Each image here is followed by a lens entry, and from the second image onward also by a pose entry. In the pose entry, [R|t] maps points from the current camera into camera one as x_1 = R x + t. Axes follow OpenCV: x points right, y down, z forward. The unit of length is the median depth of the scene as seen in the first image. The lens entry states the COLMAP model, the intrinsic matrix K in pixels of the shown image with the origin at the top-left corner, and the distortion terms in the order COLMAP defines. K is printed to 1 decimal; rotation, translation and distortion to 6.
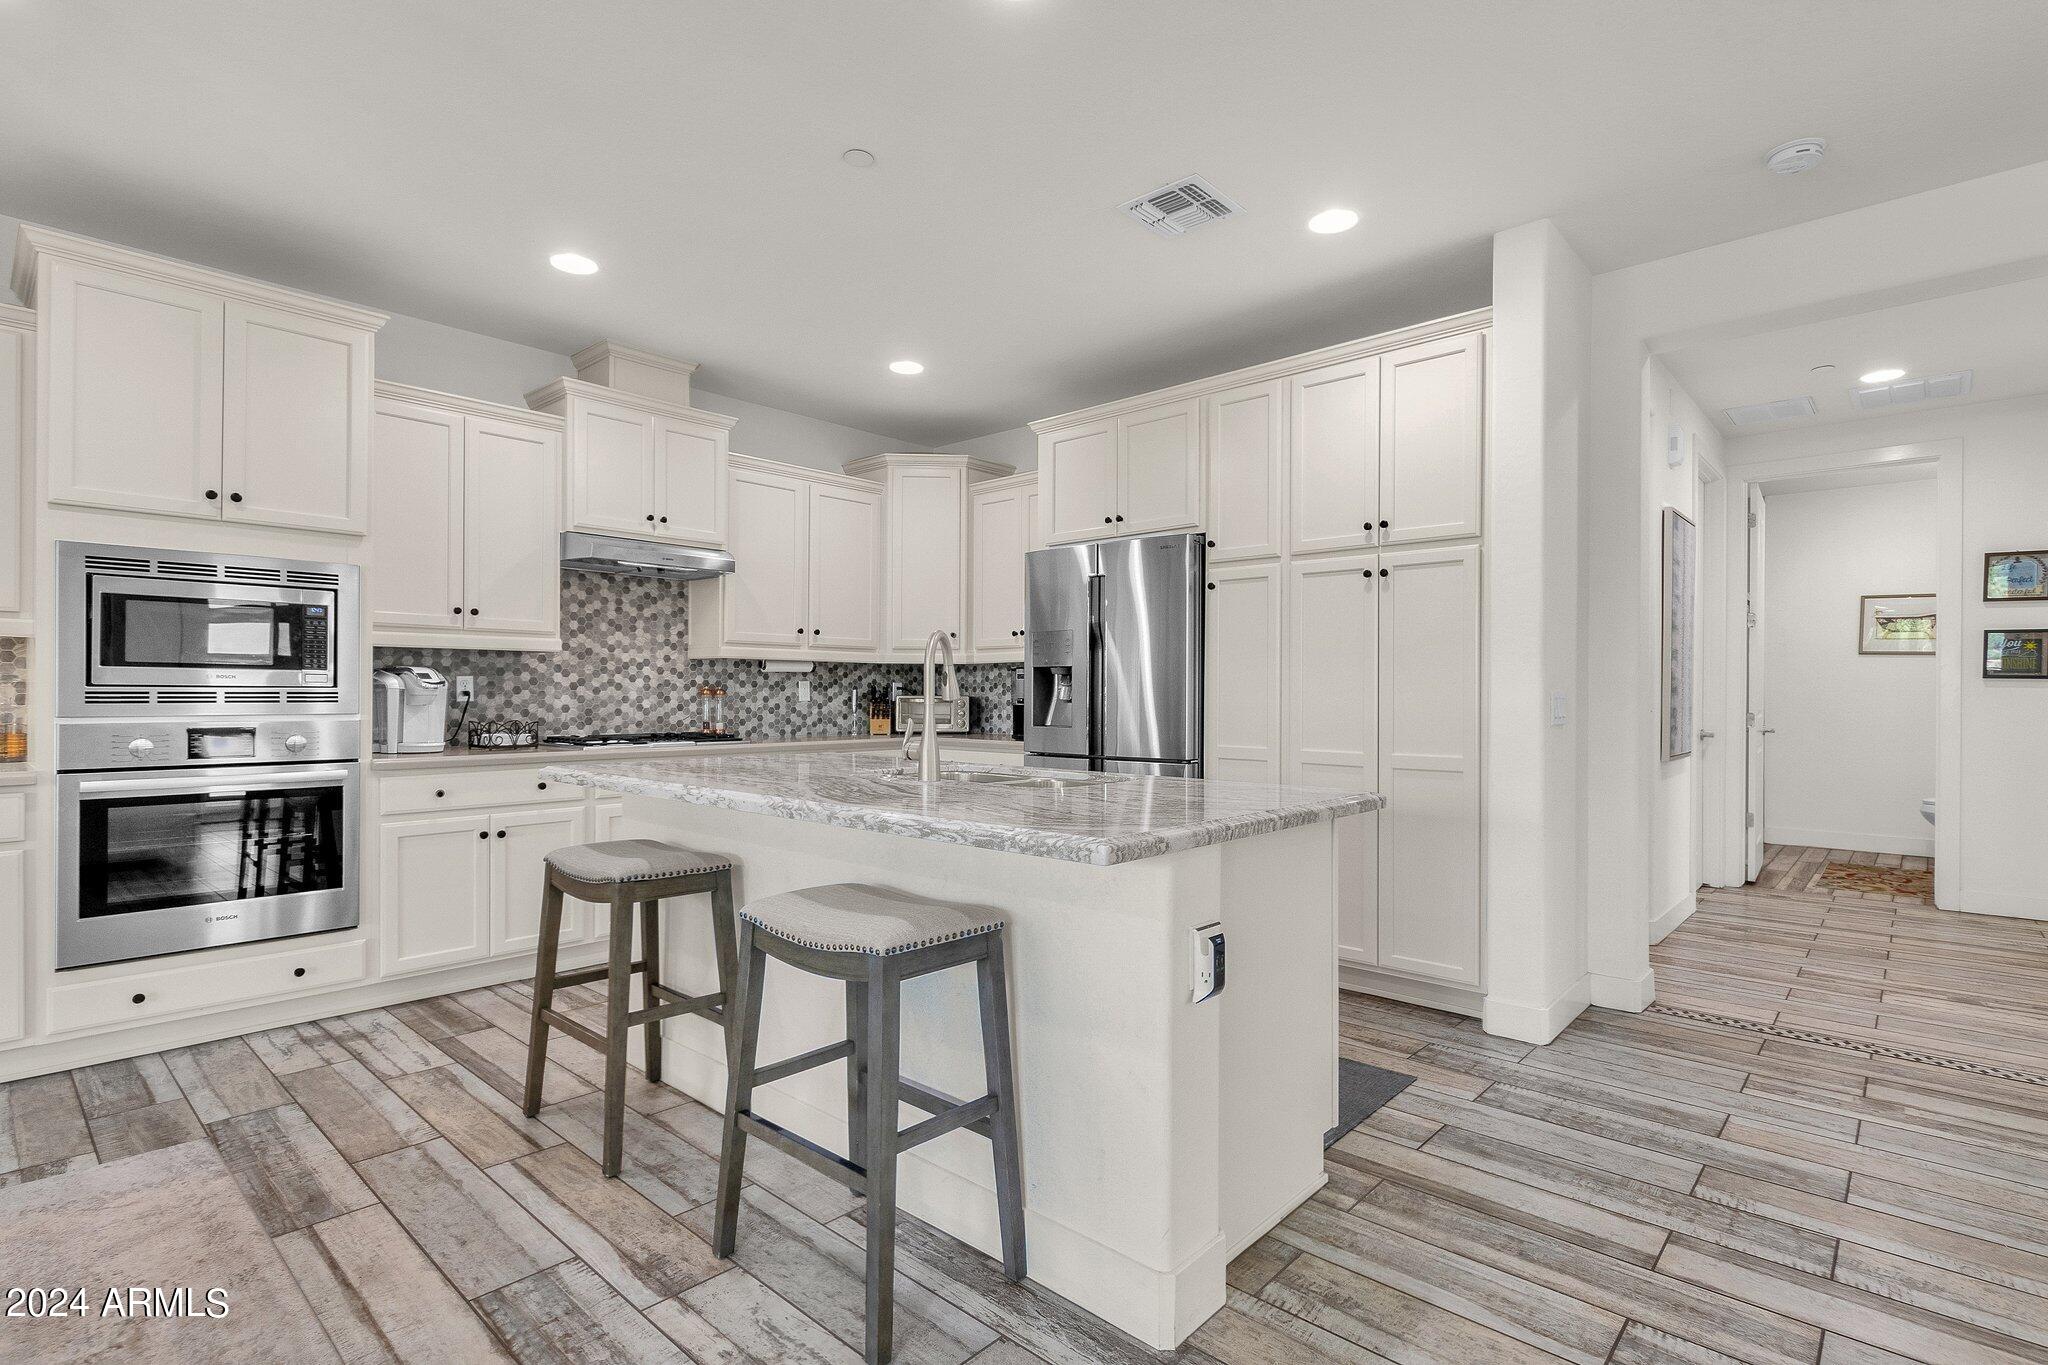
lens RADIAL K [[987.0, 0, 1030.1], [0, 987.0, 692.3], [0, 0, 1]] dist [0.003341, 0.000381]
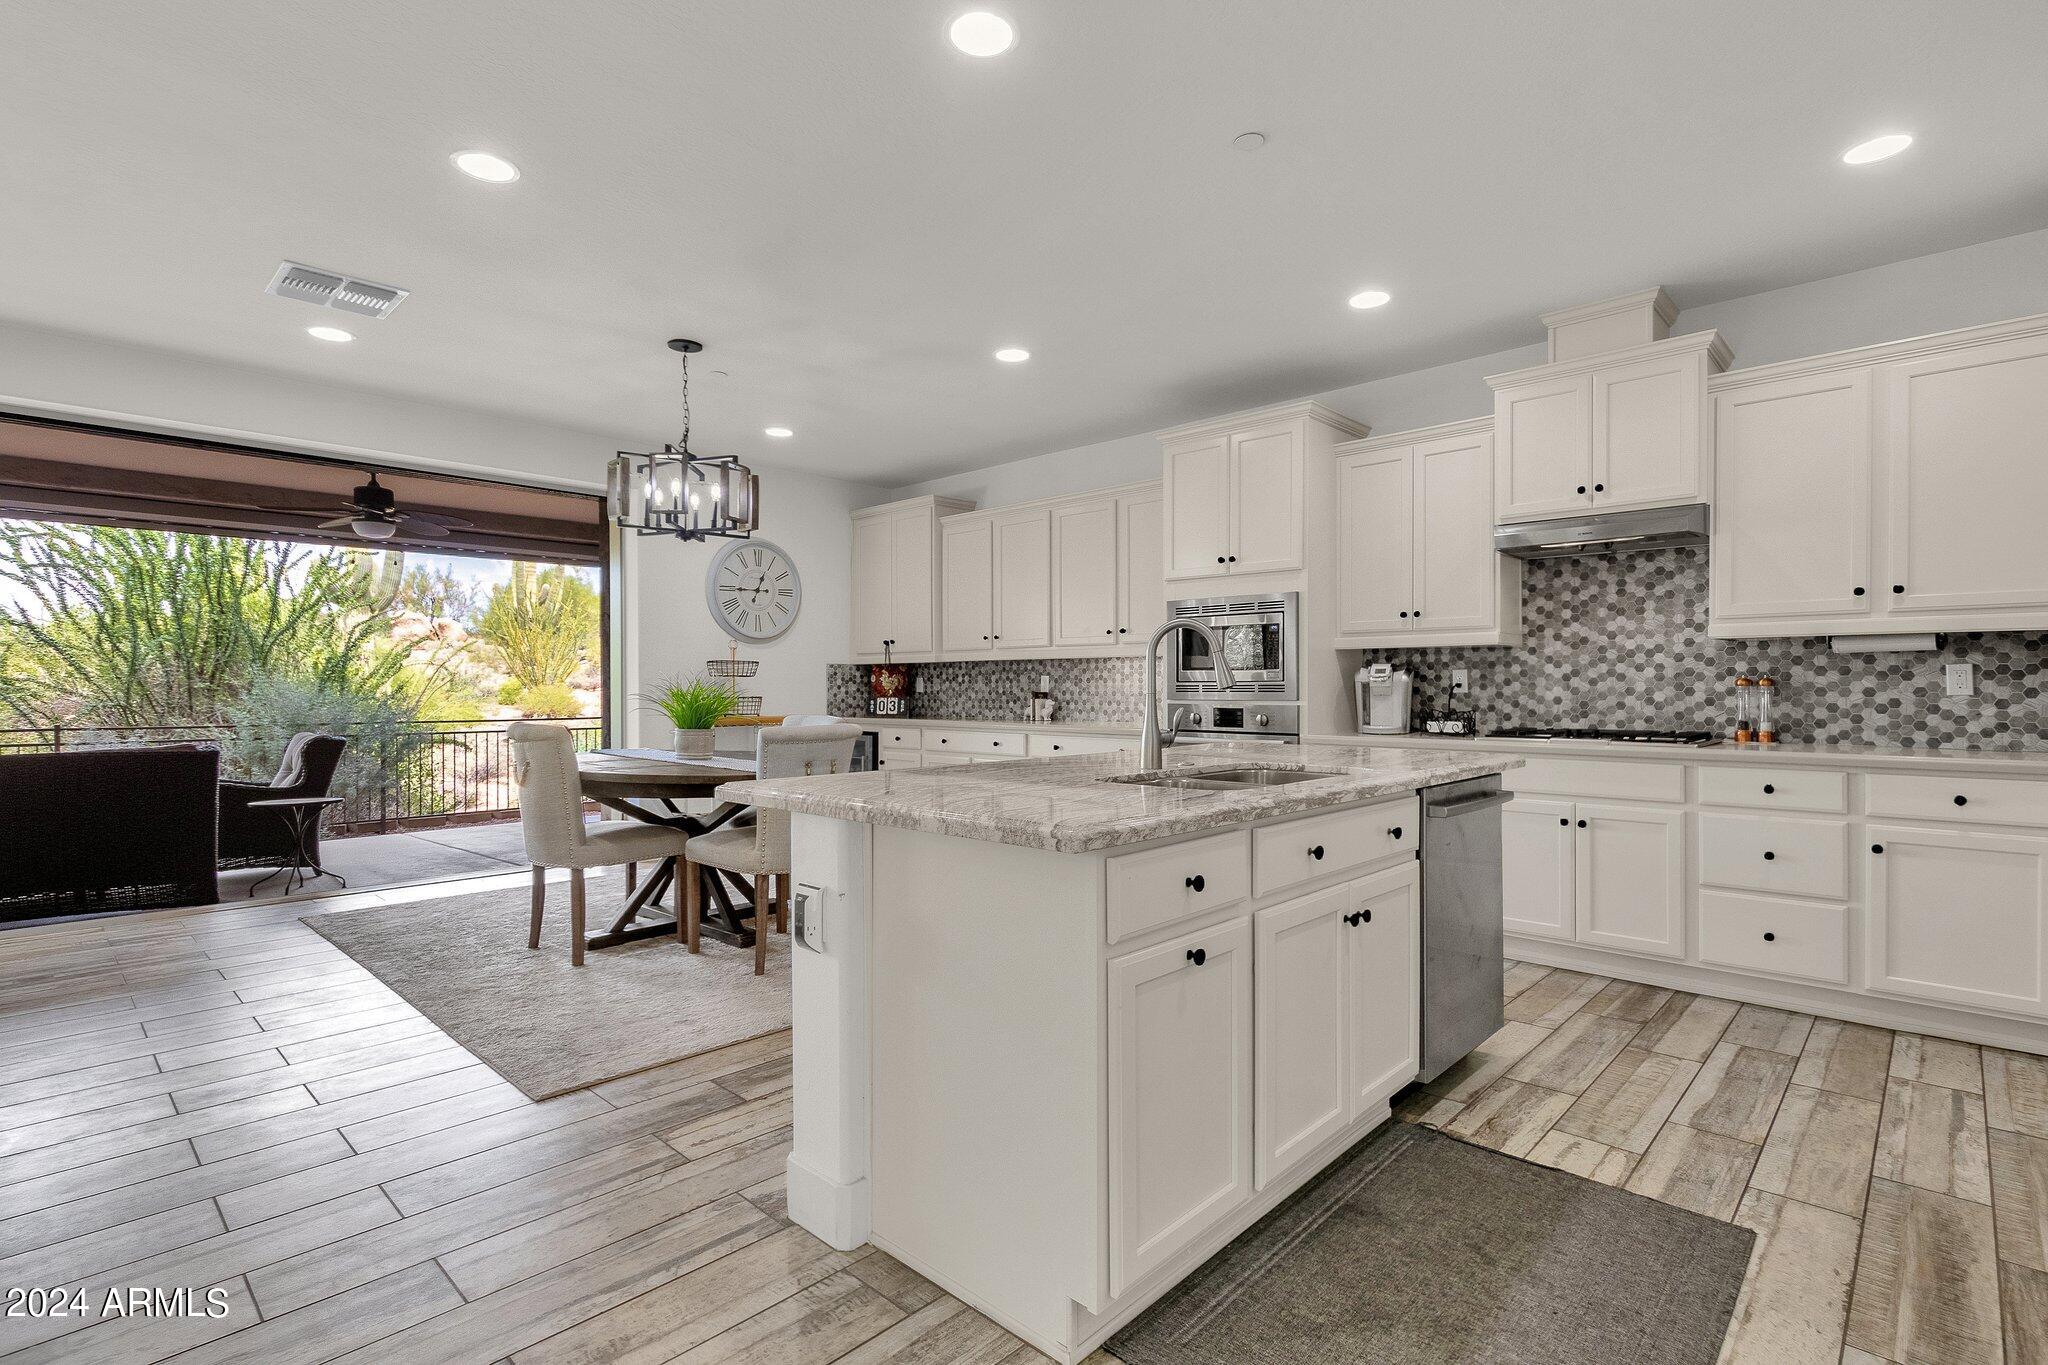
lens RADIAL K [[987.0, 0, 1034.7], [0, 987.0, 690.2], [0, 0, 1]] dist [0.003341, 0.000381]
pose [[-0.024661, -0.002181, -0.999694, 0.567406], [0.001504, 0.999996, -0.002219, 0.008226], [0.999695, -0.001558, -0.024657, 0.559607]]
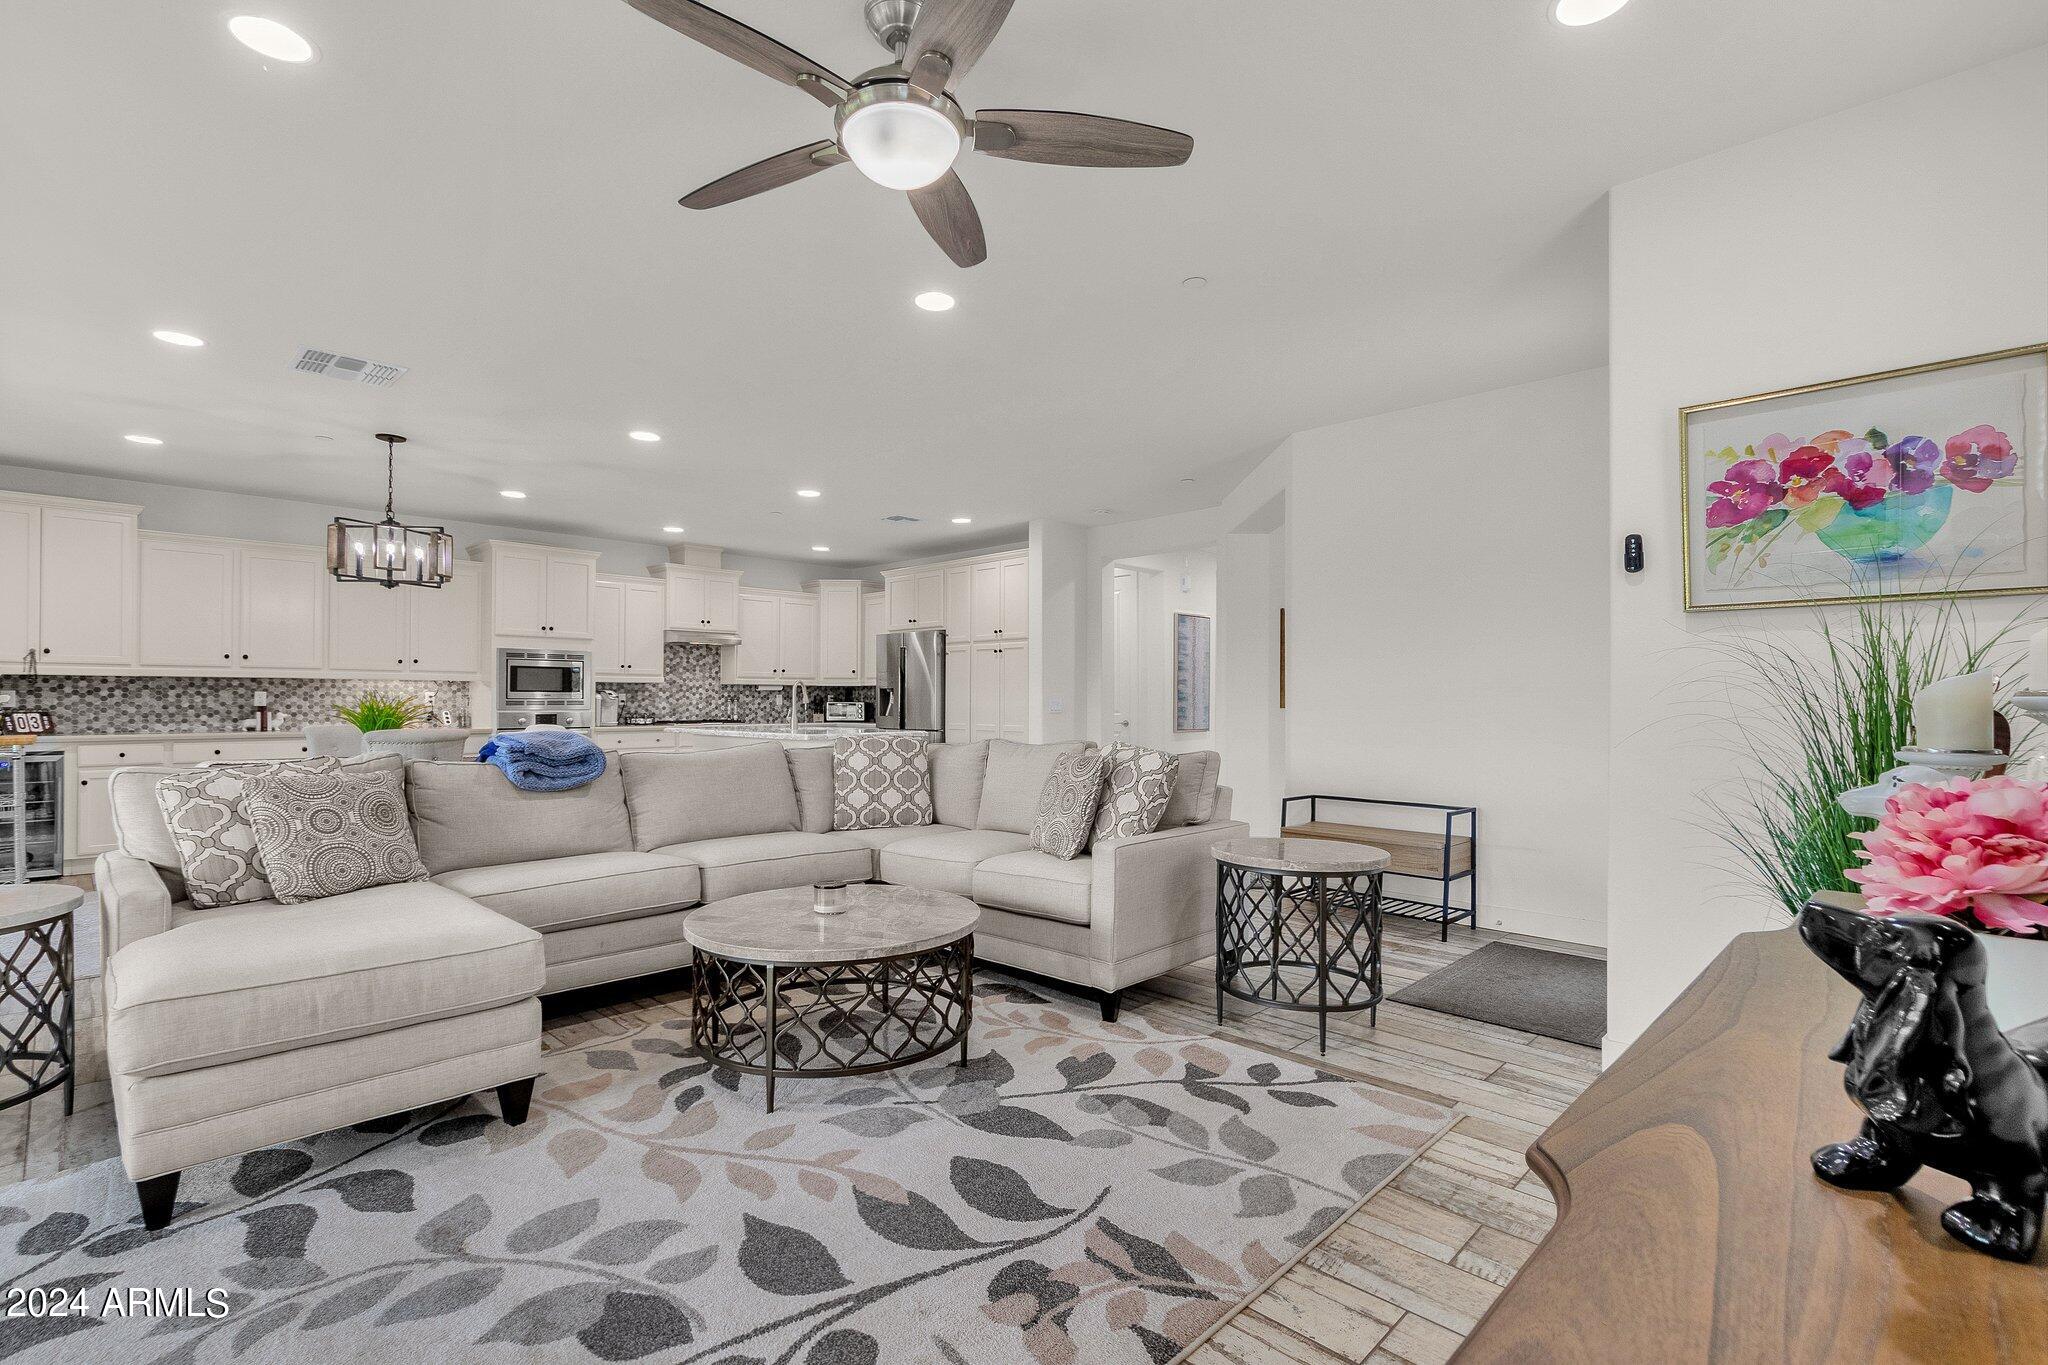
lens RADIAL K [[946.6, 0, 1027.7], [0, 946.6, 692.4], [0, 0, 1]] dist [0.000665, 0.003081]
pose [[0.999446, -0.003281, -0.033123, 0.437302], [0.003018, 0.999963, -0.008000, 0.000867], [0.033148, 0.007896, 0.999419, -1.159020]]
